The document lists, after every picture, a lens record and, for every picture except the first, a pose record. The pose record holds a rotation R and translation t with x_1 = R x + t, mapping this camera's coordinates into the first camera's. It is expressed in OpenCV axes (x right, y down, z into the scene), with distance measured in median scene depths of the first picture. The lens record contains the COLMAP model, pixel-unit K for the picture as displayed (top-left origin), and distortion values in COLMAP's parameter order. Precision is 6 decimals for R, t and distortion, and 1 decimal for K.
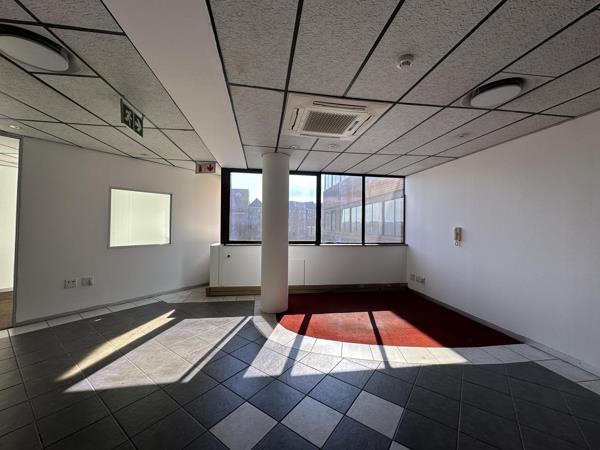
lens RADIAL K [[239.9, 0, 301.2], [0, 239.9, 224.1], [0, 0, 1]] dist [-0.002927, 0.000551]
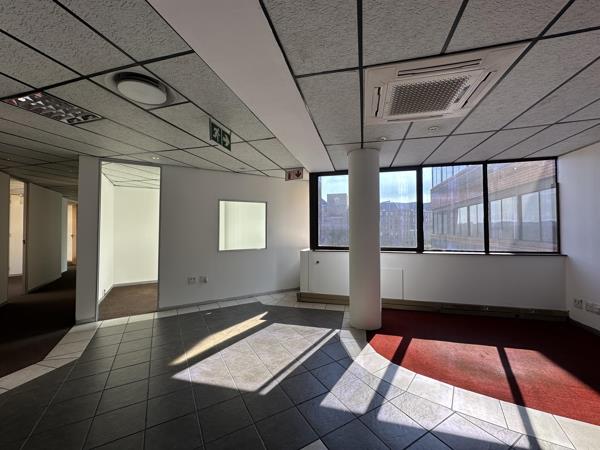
lens RADIAL K [[239.9, 0, 299.3], [0, 239.9, 224.2], [0, 0, 1]] dist [-0.002927, 0.000551]
pose [[0.914469, -0.024593, -0.403907, 0.039302], [0.018063, 0.999637, -0.019971, -0.004063], [0.404252, 0.010967, 0.914582, 0.107157]]
